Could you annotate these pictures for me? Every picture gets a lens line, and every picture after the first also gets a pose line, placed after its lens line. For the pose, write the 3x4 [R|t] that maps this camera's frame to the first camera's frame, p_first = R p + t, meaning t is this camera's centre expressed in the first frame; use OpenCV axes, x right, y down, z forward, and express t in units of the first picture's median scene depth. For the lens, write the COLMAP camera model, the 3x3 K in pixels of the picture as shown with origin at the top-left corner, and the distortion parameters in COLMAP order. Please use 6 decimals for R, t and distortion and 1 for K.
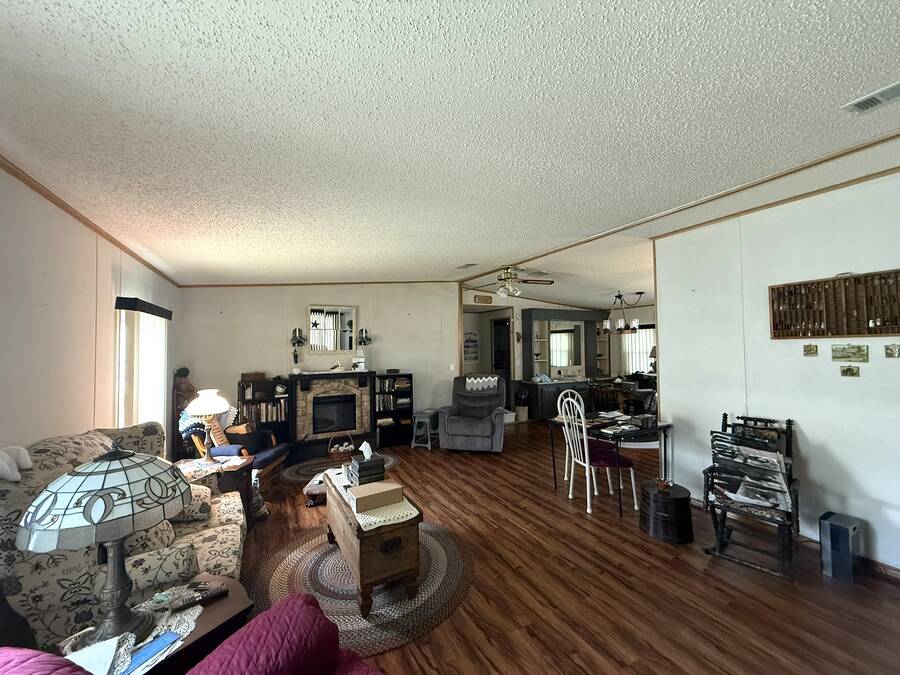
lens RADIAL K [[359.3, 0, 450.1], [0, 359.3, 336.8], [0, 0, 1]] dist [0.003645, 0.000042]
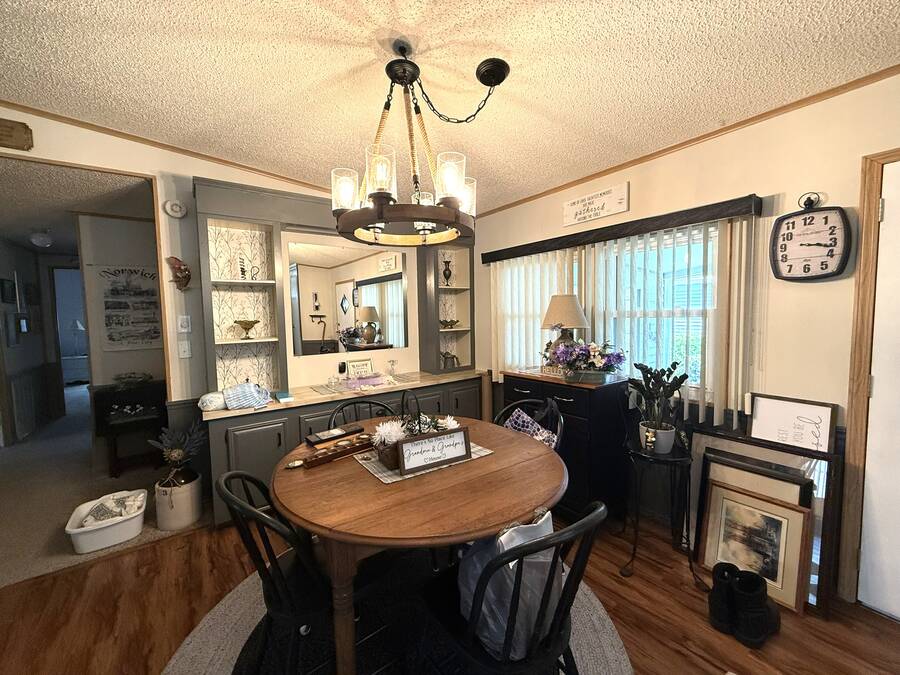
lens RADIAL K [[359.3, 0, 449.7], [0, 359.3, 340.1], [0, 0, 1]] dist [0.003645, 0.000042]
pose [[0.991074, -0.017871, 0.132106, 0.358043], [0.005148, 0.995365, 0.096029, 0.029373], [-0.133210, -0.094491, 0.986573, 0.570332]]
